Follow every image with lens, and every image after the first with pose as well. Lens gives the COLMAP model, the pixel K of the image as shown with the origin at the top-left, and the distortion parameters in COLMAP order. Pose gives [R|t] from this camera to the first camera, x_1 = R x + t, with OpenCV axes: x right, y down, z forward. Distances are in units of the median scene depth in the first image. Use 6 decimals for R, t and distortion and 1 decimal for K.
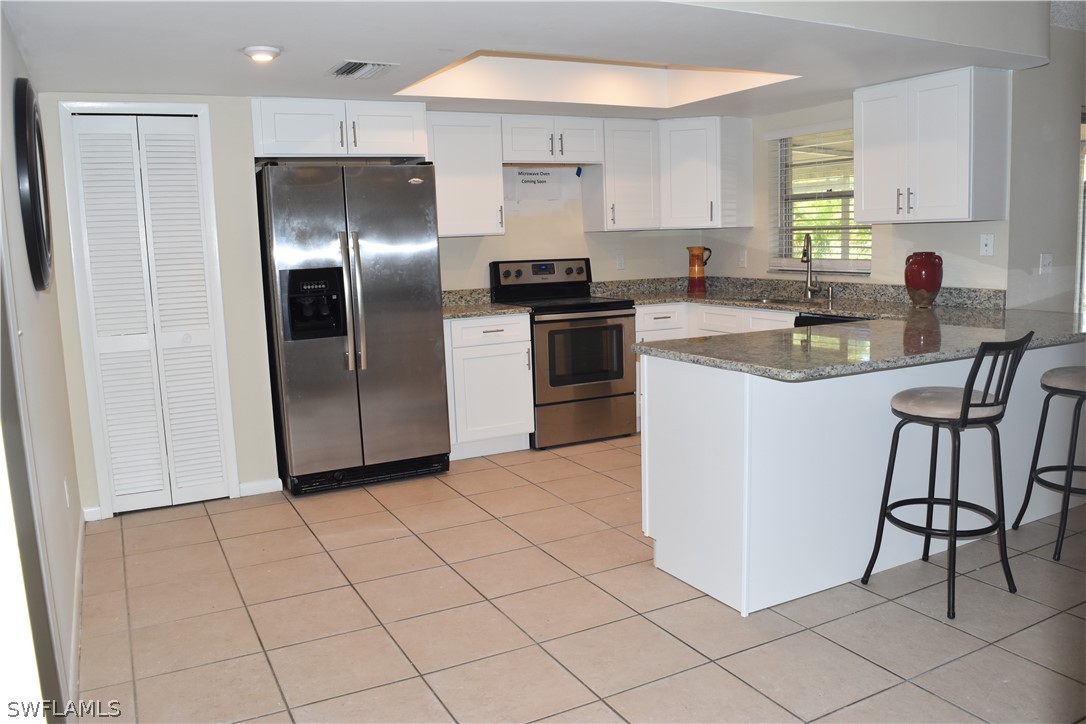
lens RADIAL K [[849.5, 0, 547.2], [0, 849.5, 362.4], [0, 0, 1]] dist [-0.097637, 0.025732]
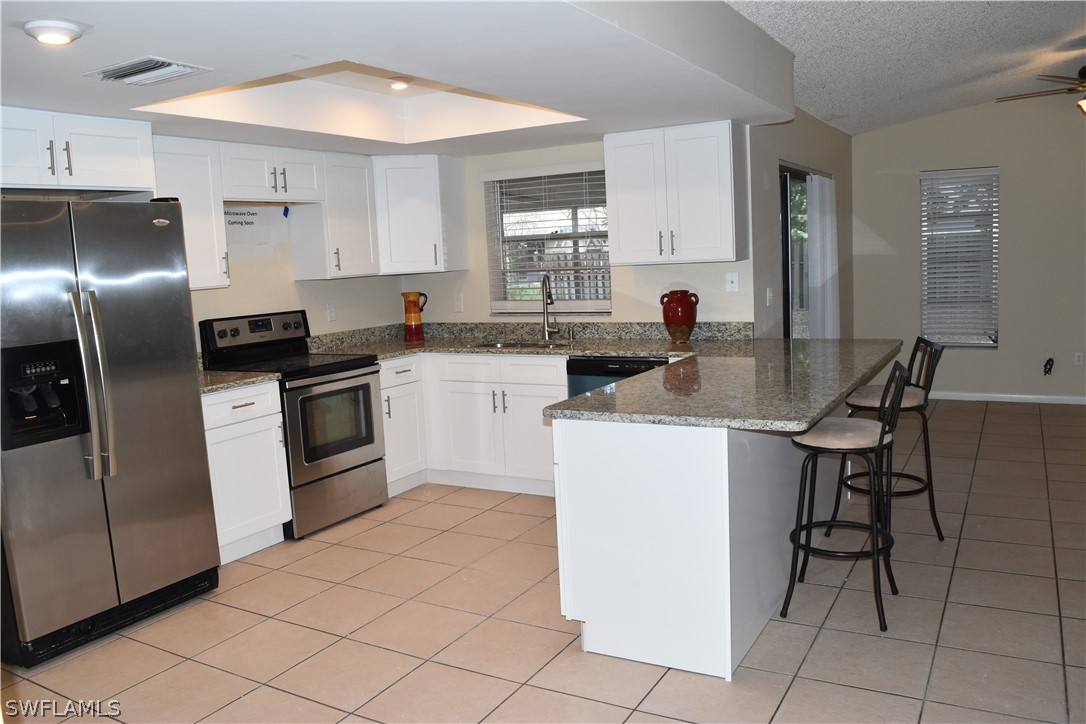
lens RADIAL K [[848.6, 0, 543.0], [0, 848.6, 362.0], [0, 0, 1]] dist [-0.094516, 0.018198]
pose [[0.845142, -0.074803, 0.529282, -0.225972], [0.098039, 0.995055, -0.015916, -0.034688], [-0.525474, 0.065341, 0.848297, 0.151058]]
